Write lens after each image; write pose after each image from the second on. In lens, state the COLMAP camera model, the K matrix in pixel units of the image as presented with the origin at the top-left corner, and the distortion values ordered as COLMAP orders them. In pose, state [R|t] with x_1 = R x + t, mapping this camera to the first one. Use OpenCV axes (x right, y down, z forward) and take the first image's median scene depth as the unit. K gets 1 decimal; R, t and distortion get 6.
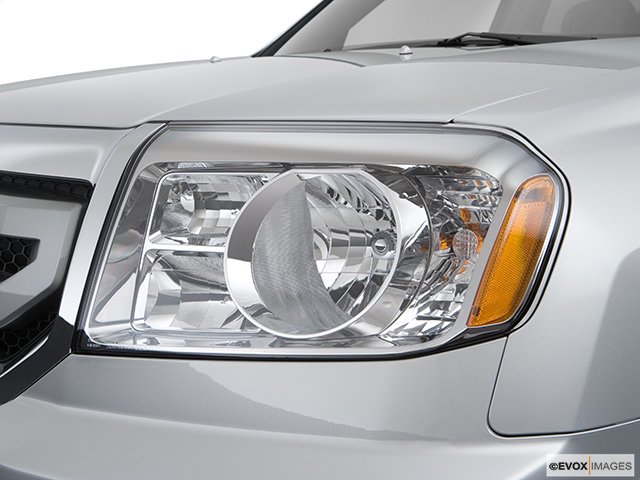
lens RADIAL K [[922.1, 0, 320.0], [0, 922.1, 240.0], [0, 0, 1]] dist [-0.006180, -0.001848]
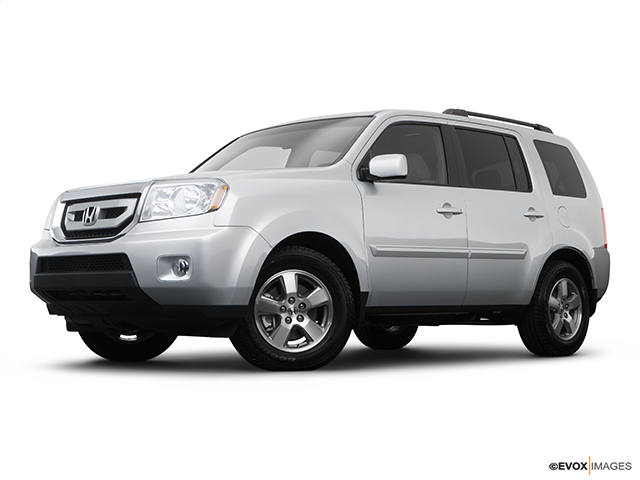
lens RADIAL K [[1030.5, 0, 320.0], [0, 1030.5, 240.0], [0, 0, 1]] dist [0.000321, 0.018208]
pose [[0.997055, -0.006436, 0.076424, 0.174324], [0.021559, 0.979812, -0.198755, 0.793969], [-0.073602, 0.199817, 0.977065, -2.689529]]
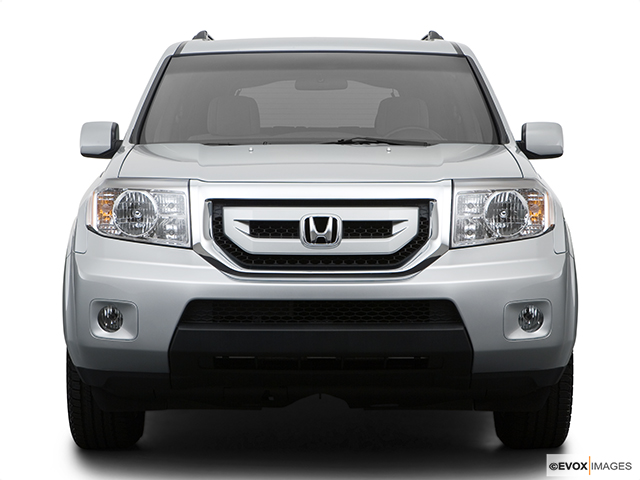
lens RADIAL K [[1596.4, 0, 320.0], [0, 1596.4, 240.0], [0, 0, 1]] dist [0.025239, 0.099979]
pose [[0.660993, -0.049487, 0.748759, -2.797981], [0.116207, 0.992536, -0.036987, 0.141257], [-0.741340, 0.111459, 0.661810, -1.411293]]
